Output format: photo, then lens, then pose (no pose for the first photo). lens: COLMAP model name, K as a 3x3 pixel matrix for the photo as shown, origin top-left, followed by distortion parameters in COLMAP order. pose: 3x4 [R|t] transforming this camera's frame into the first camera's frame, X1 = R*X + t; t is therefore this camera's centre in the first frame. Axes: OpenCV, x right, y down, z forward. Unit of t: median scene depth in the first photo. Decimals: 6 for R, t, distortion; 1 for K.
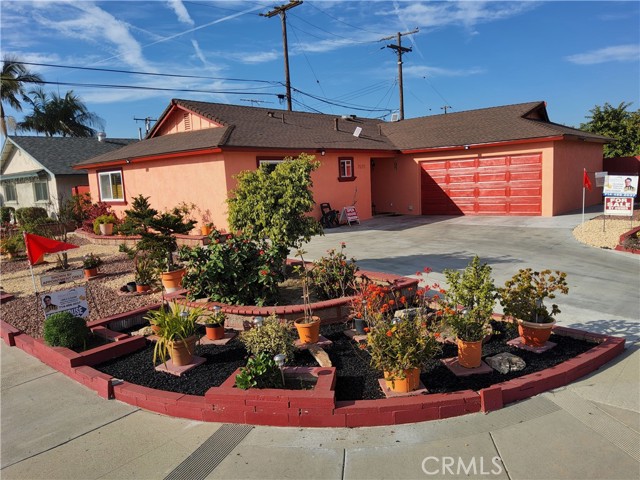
lens RADIAL K [[480.0, 0, 320.0], [0, 480.0, 240.0], [0, 0, 1]] dist [0.090088, -0.147466]
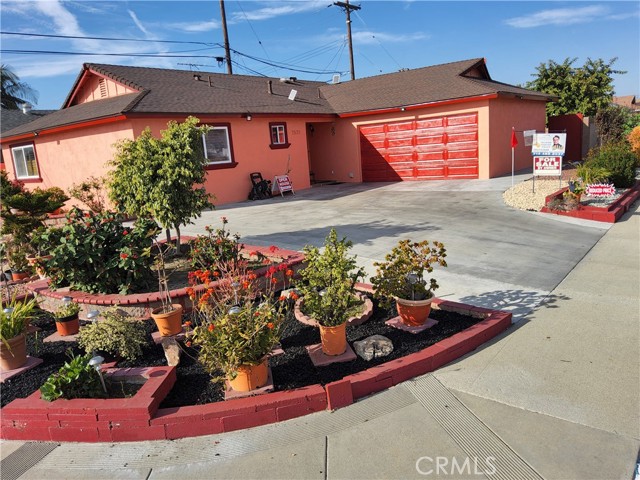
lens RADIAL K [[480.5, 0, 319.2], [0, 480.5, 246.6], [0, 0, 1]] dist [0.080825, -0.148268]
pose [[0.997457, -0.042479, 0.057235, 0.085993], [0.037927, 0.996201, 0.078395, -0.002346], [-0.060347, -0.076025, 0.995278, 0.047999]]
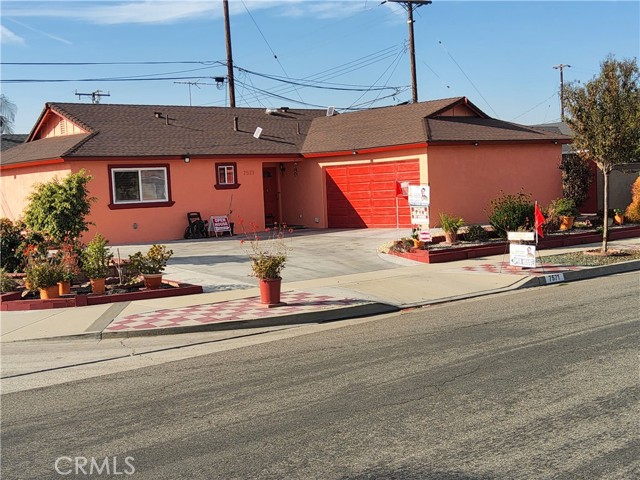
lens RADIAL K [[894.9, 0, 320.0], [0, 894.9, 240.0], [0, 0, 1]] dist [0.078662, -0.020868]
pose [[0.990493, 0.009454, -0.137235, 0.565972], [-0.017521, 0.998181, -0.057689, 0.083906], [0.136440, 0.059545, 0.988857, -0.787700]]
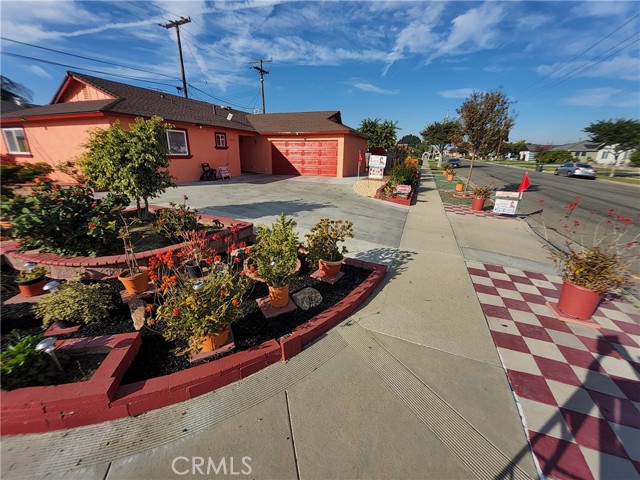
lens RADIAL K [[251.2, 0, 318.2], [0, 251.2, 228.4], [0, 0, 1]] dist [0.010724, -0.008513]
pose [[0.937030, -0.038725, 0.347094, 0.068896], [-0.017688, 0.987296, 0.157902, -0.009012], [-0.348800, -0.154098, 0.924442, 0.152674]]
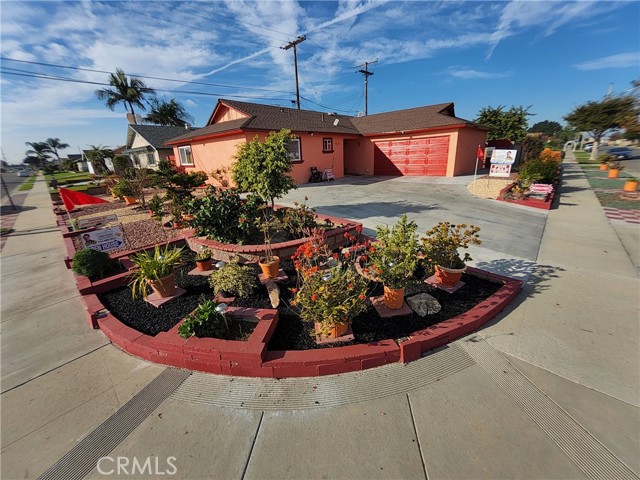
lens RADIAL K [[251.2, 0, 318.2], [0, 251.2, 228.4], [0, 0, 1]] dist [0.010724, -0.008513]
pose [[0.999824, 0.011629, -0.014742, 0.047073], [-0.009120, 0.987053, 0.160133, -0.009577], [0.016413, -0.159971, 0.986985, 0.150295]]
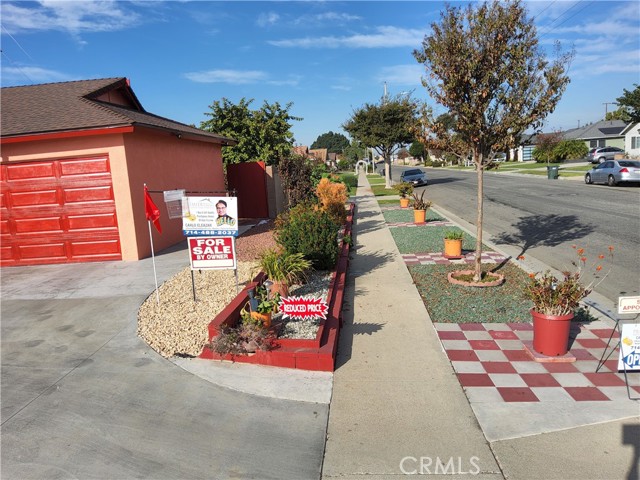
lens RADIAL K [[480.0, 0, 320.0], [0, 480.0, 240.0], [0, 0, 1]] dist [0.090088, -0.147466]
pose [[0.793074, -0.097483, 0.601274, 0.330619], [0.104579, 0.994245, 0.023256, -0.071088], [-0.600080, 0.044437, 0.798705, 0.425669]]
